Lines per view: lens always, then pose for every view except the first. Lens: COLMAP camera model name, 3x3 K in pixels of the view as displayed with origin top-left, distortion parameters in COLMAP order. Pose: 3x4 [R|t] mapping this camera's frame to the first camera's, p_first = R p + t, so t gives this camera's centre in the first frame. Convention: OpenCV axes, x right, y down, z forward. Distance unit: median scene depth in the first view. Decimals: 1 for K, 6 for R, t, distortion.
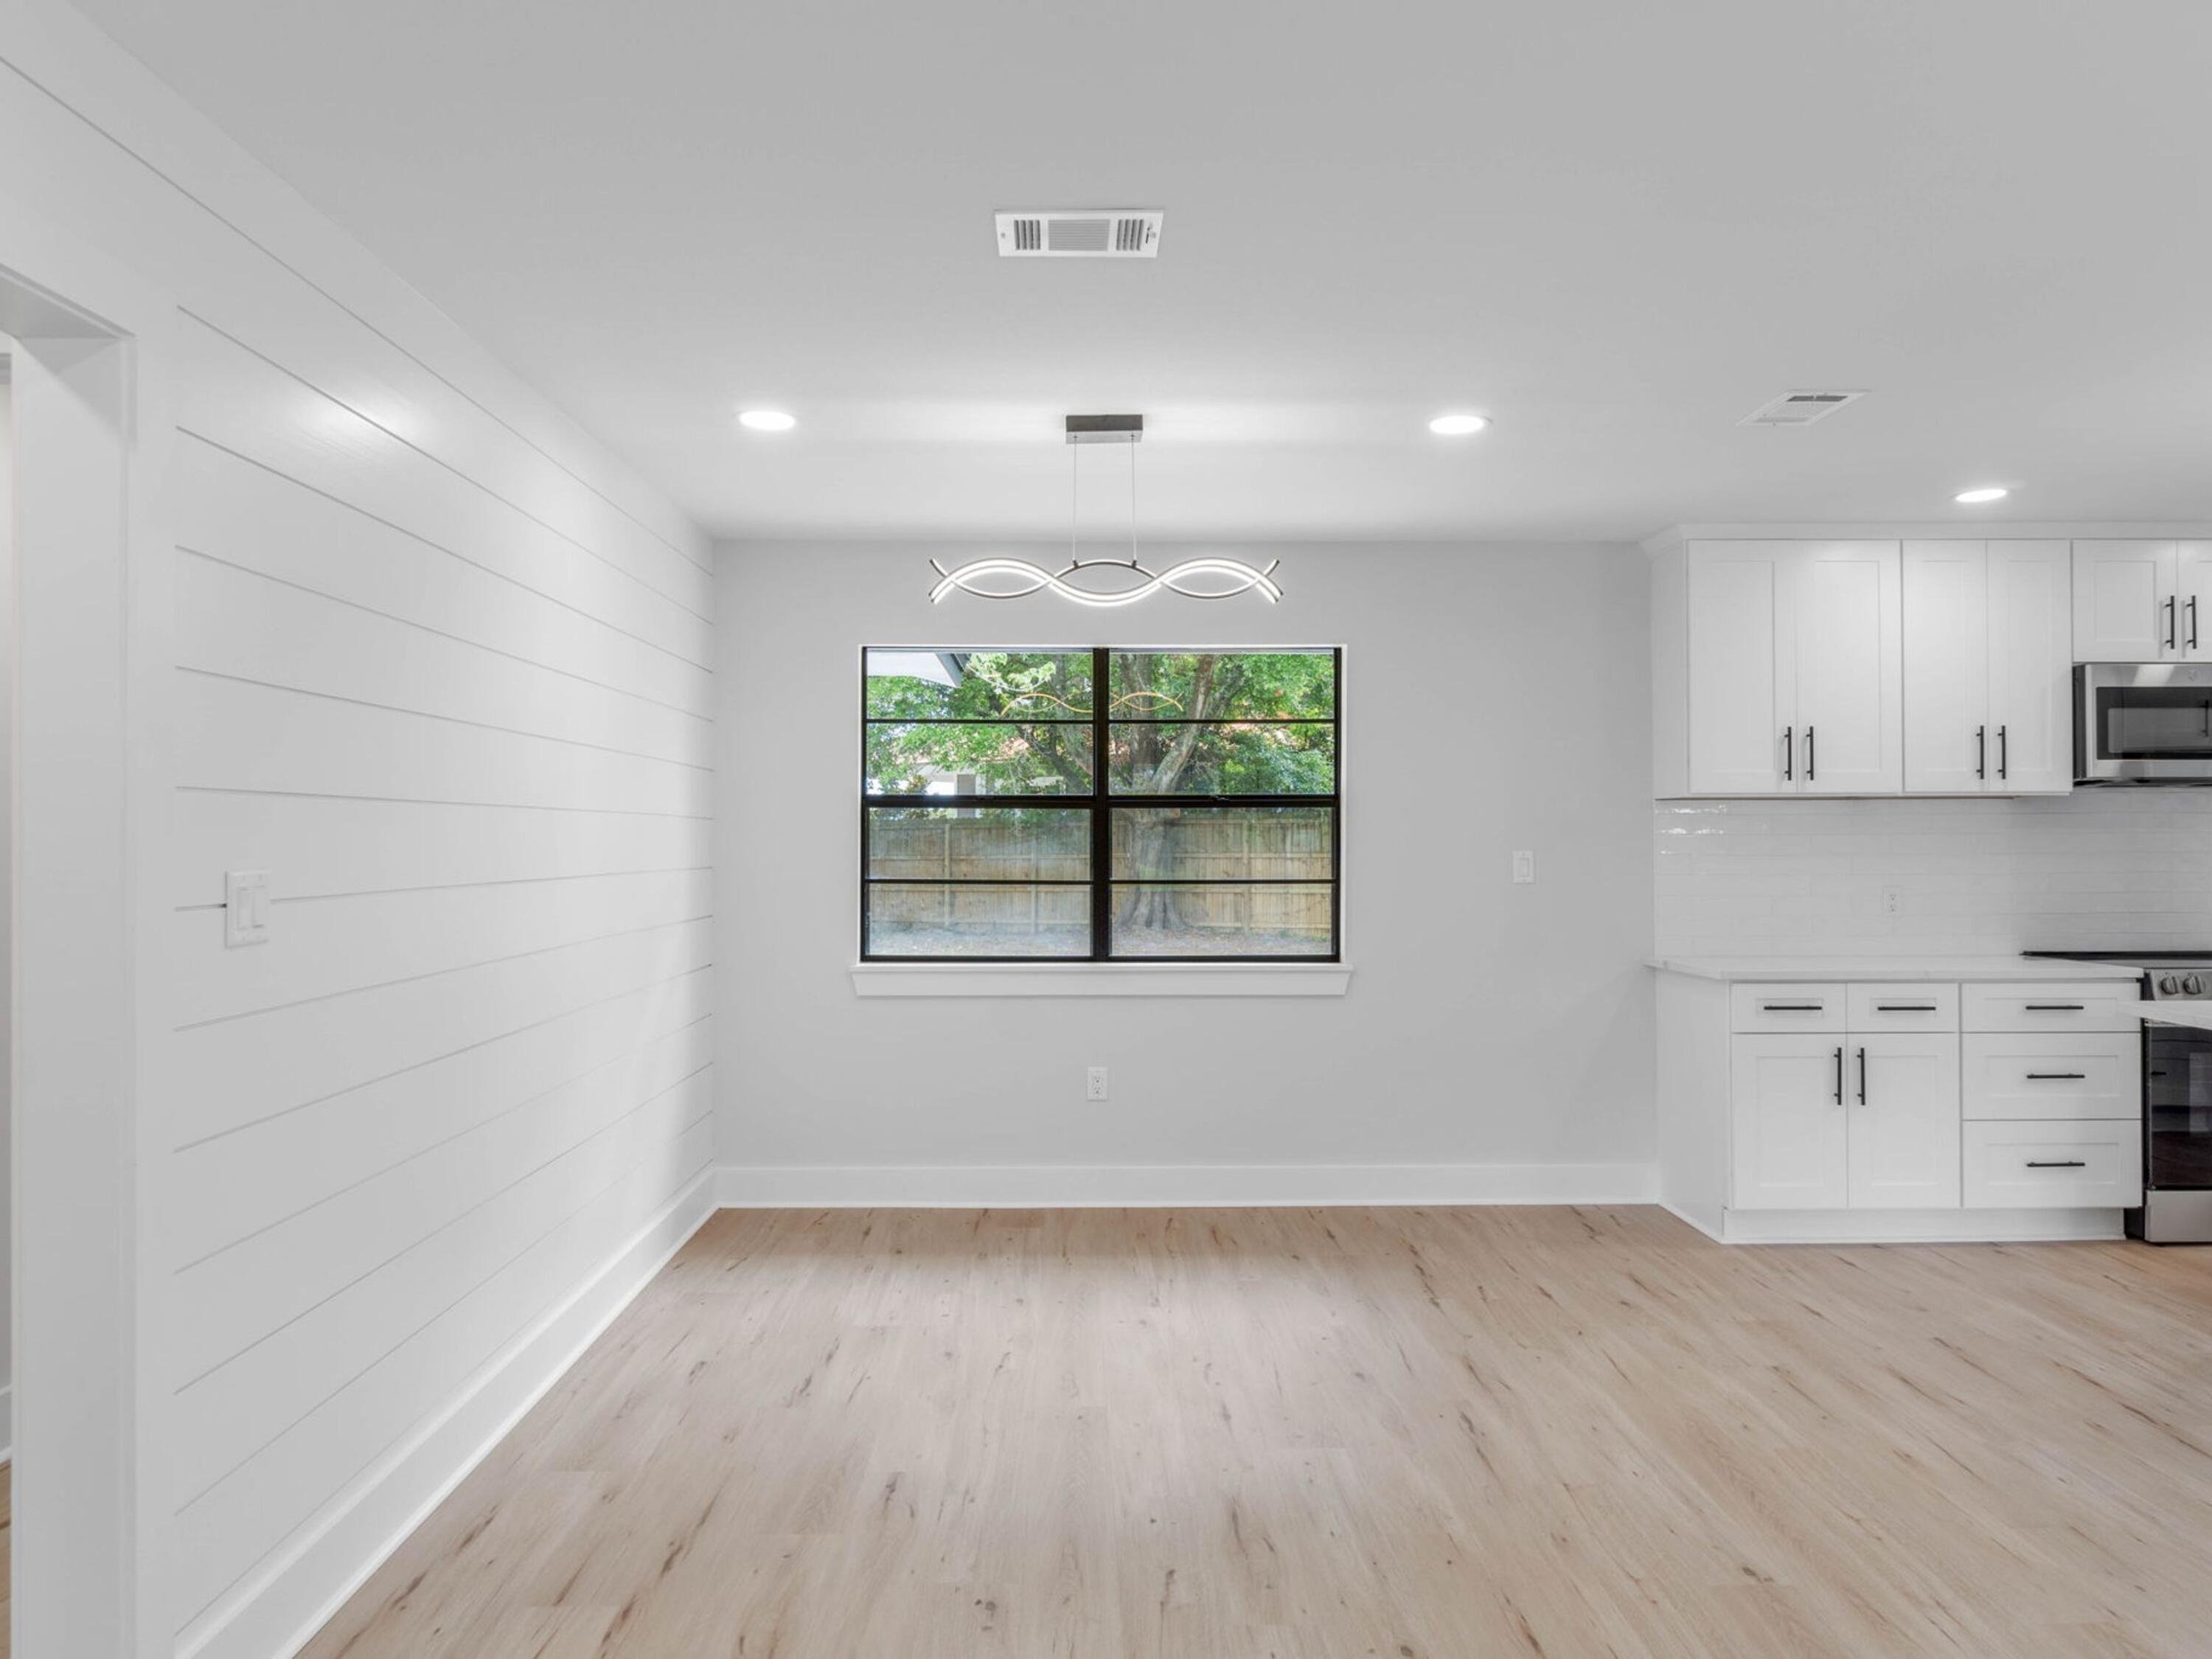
lens RADIAL K [[1461.5, 0, 1106.0], [0, 1461.5, 829.5], [0, 0, 1]] dist [-0.010137, -0.000146]
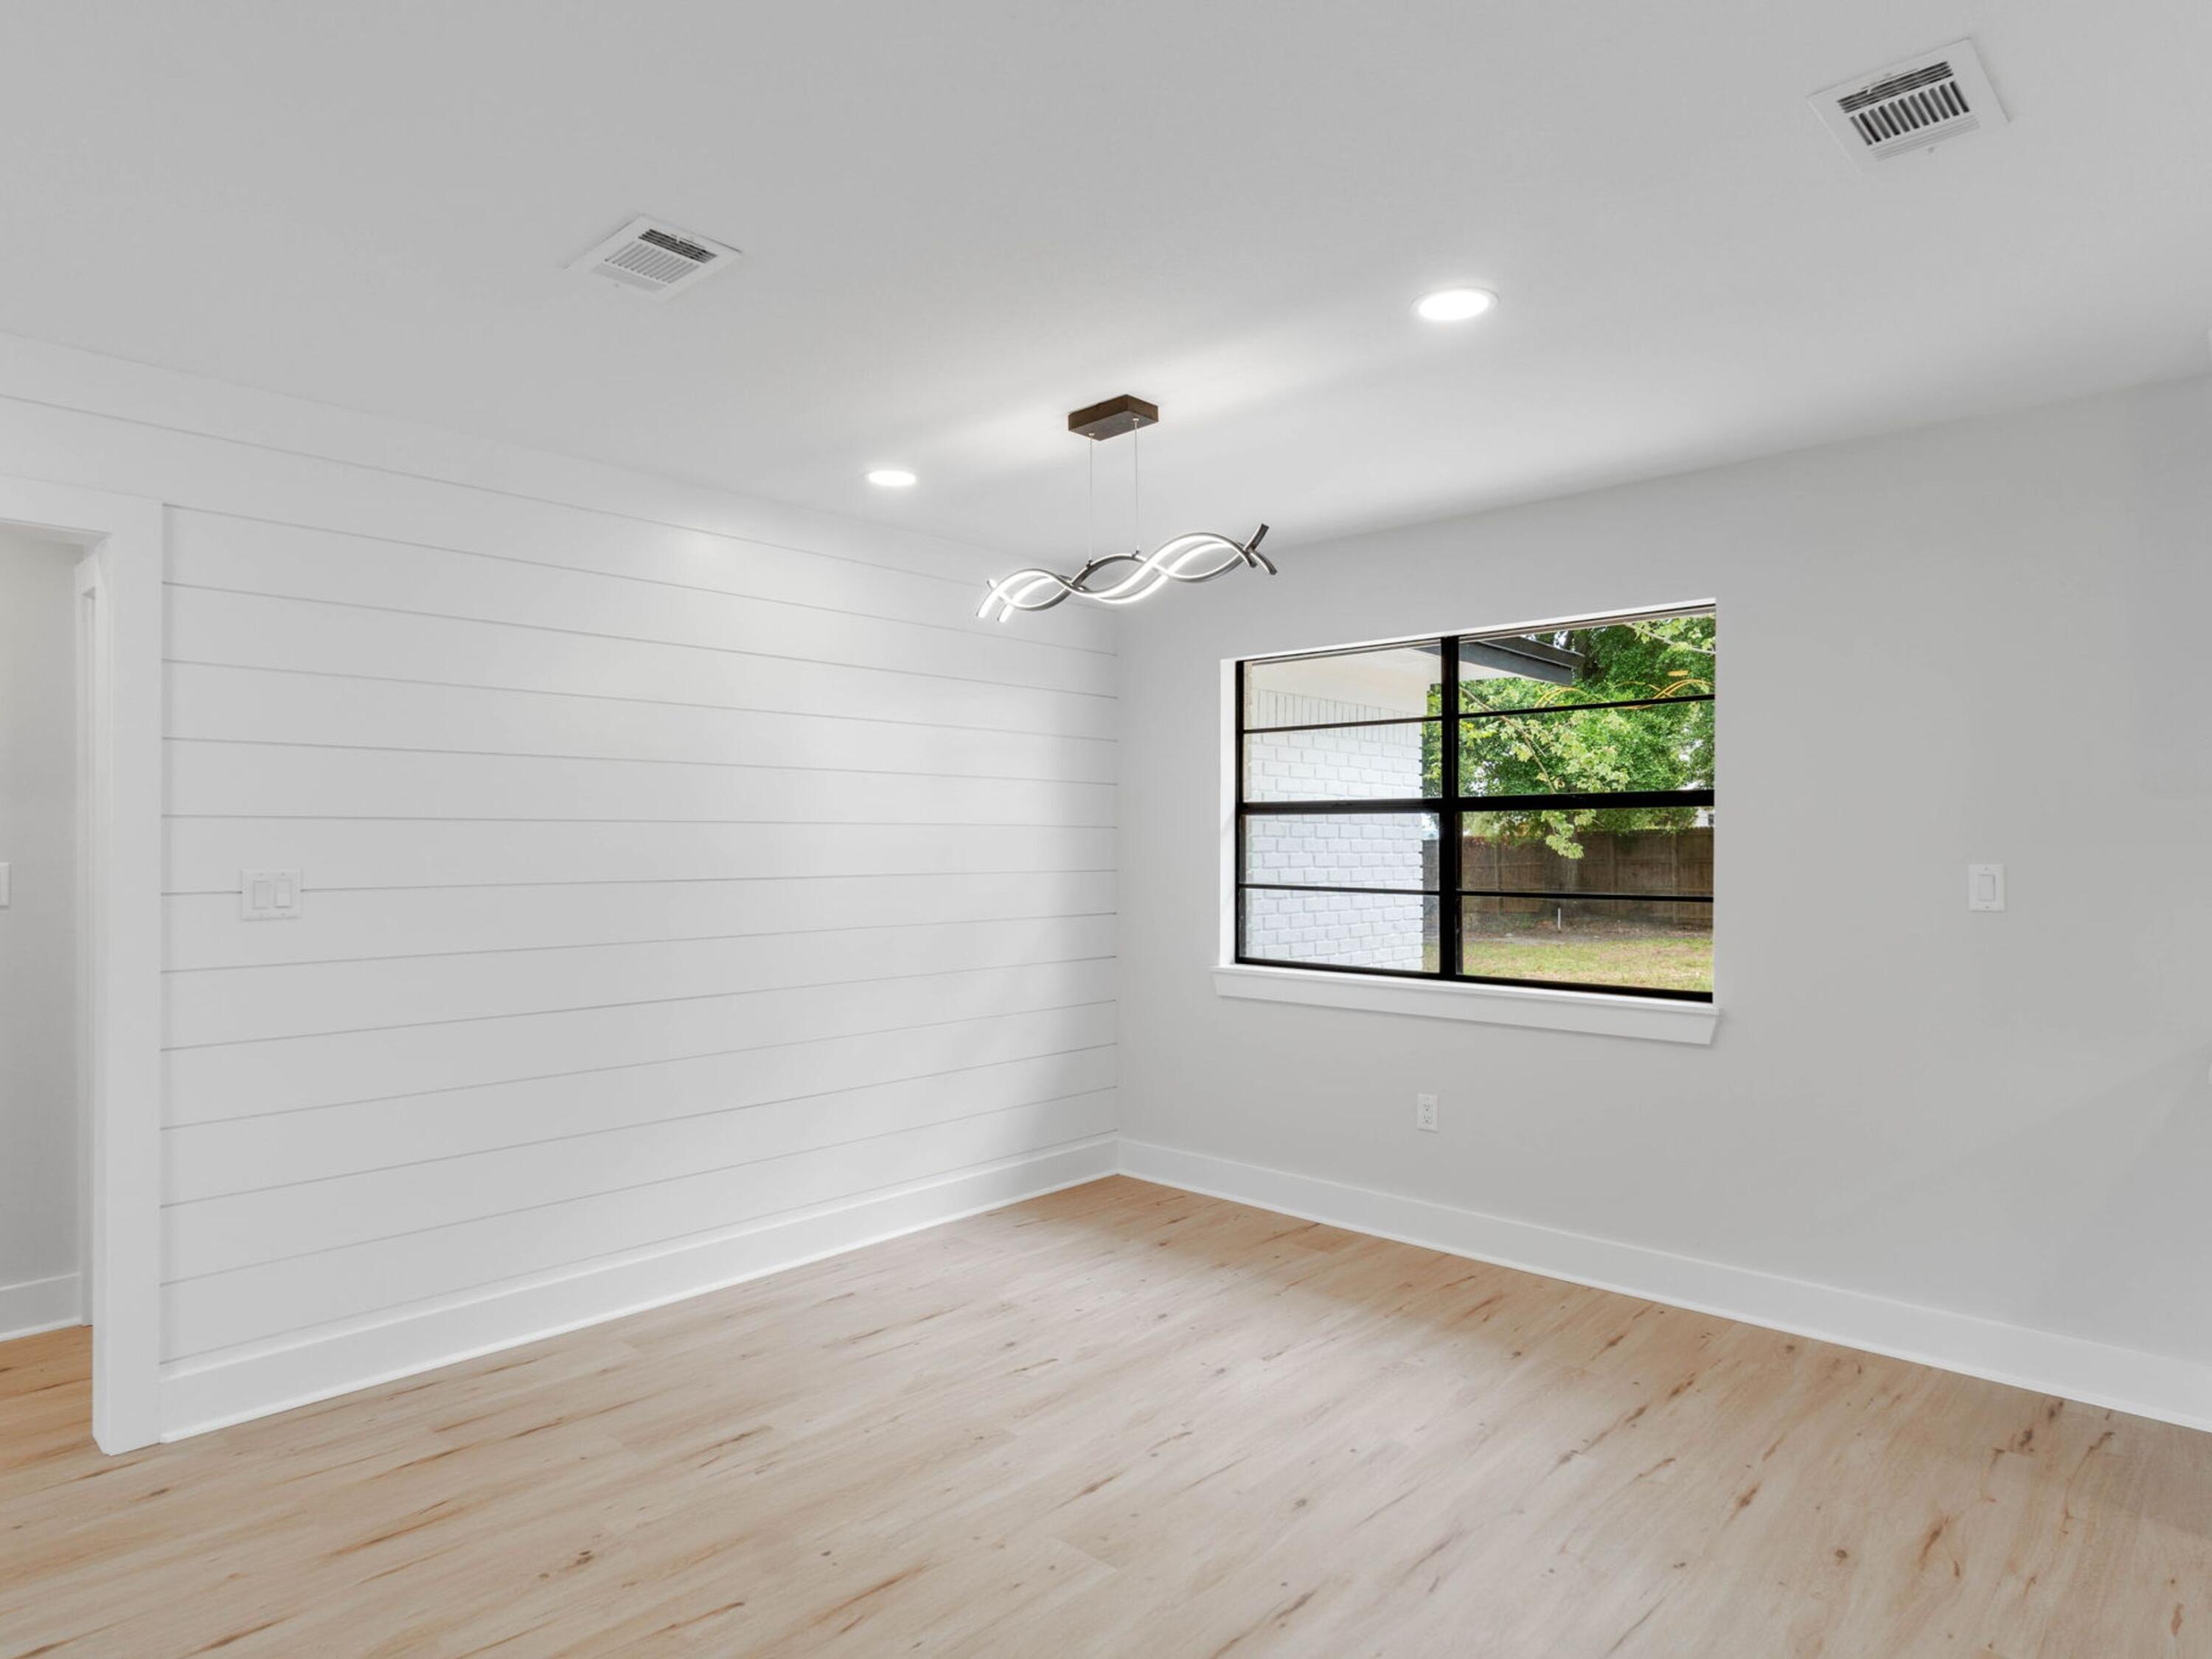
lens RADIAL K [[1287.4, 0, 1096.4], [0, 1287.4, 831.0], [0, 0, 1]] dist [0.001173, 0.001047]
pose [[0.719727, -0.006636, -0.694225, 0.429019], [0.004619, 0.999978, -0.004770, 0.000049], [0.694242, 0.000227, 0.719742, 0.288627]]
